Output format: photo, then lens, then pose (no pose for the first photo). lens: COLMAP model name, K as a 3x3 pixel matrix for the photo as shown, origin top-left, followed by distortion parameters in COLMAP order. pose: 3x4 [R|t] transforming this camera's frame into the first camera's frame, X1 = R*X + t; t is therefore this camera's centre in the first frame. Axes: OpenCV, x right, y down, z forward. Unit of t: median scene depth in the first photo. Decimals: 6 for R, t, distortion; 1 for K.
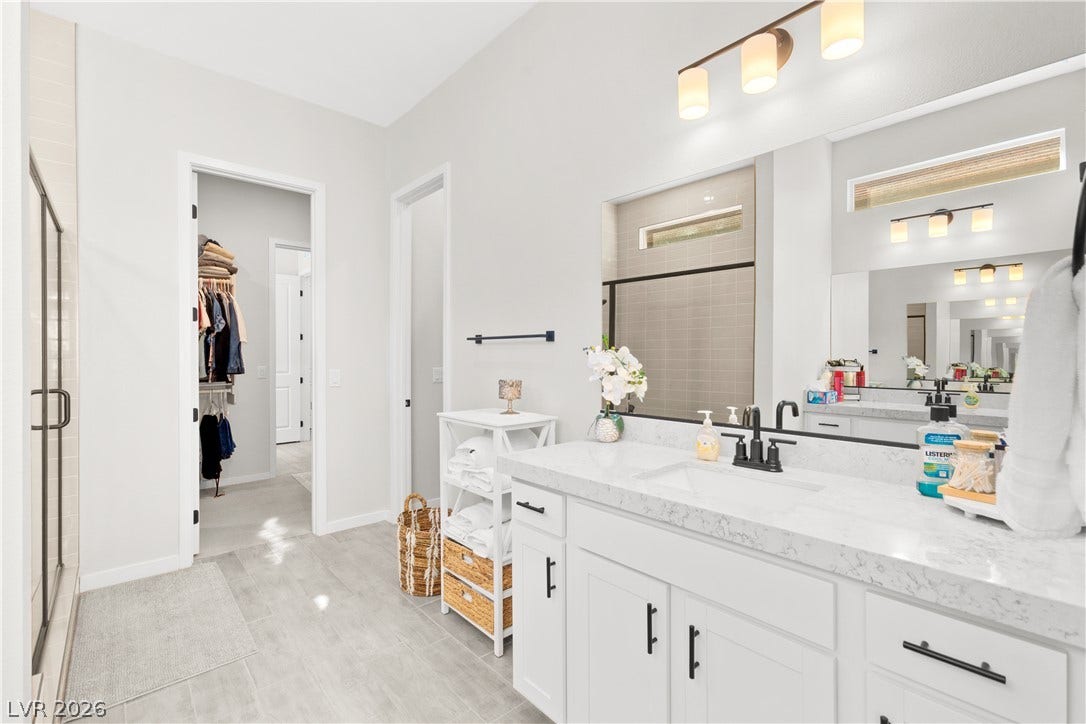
lens RADIAL K [[481.2, 0, 542.9], [0, 481.2, 355.5], [0, 0, 1]] dist [-0.026773, 0.019536]
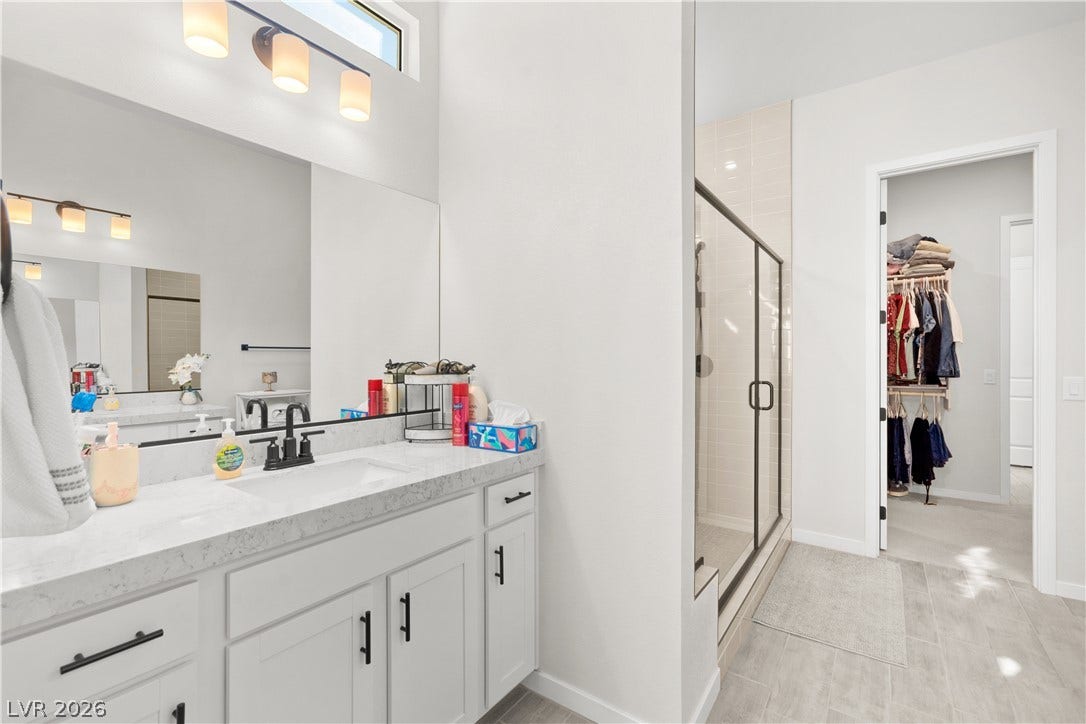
lens RADIAL K [[475.3, 0, 541.2], [0, 475.3, 358.6], [0, 0, 1]] dist [-0.025506, 0.014235]
pose [[0.211516, 0.005799, -0.977357, 0.118239], [-0.002613, 0.999982, 0.005367, 0.000174], [0.977371, 0.001418, 0.211527, 0.064453]]
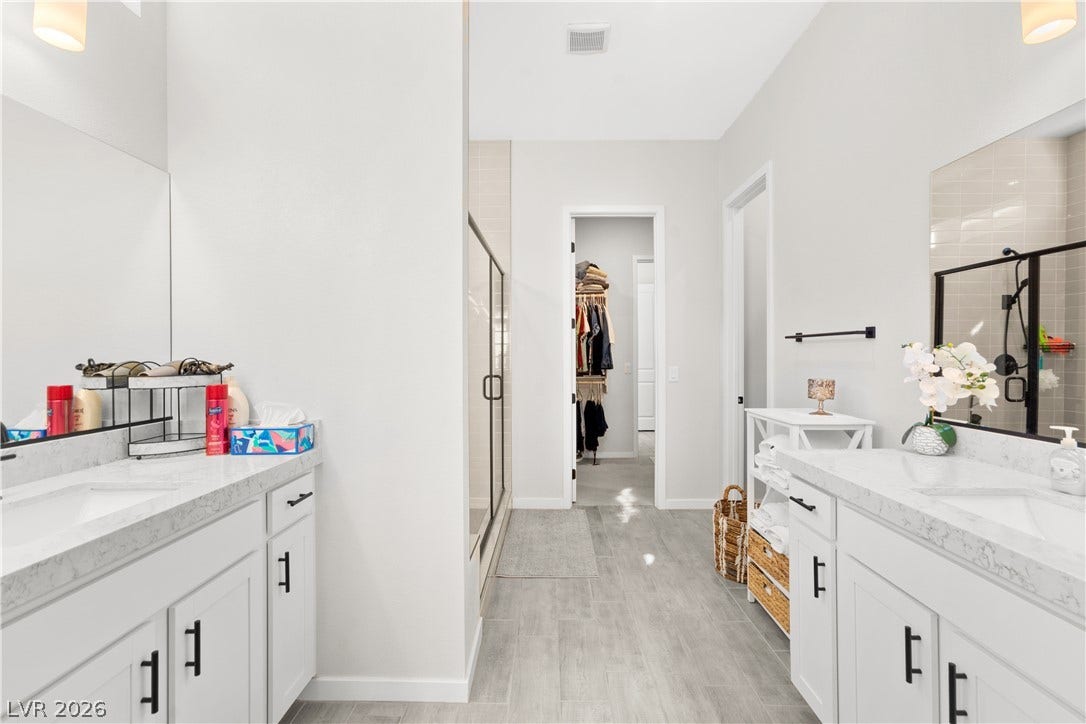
lens RADIAL K [[481.2, 0, 542.9], [0, 481.2, 355.5], [0, 0, 1]] dist [-0.026773, 0.019536]
pose [[0.732764, 0.001132, -0.680481, 0.141691], [0.000113, 0.999998, 0.001786, 0.001508], [0.680482, -0.001386, 0.732763, -0.057427]]
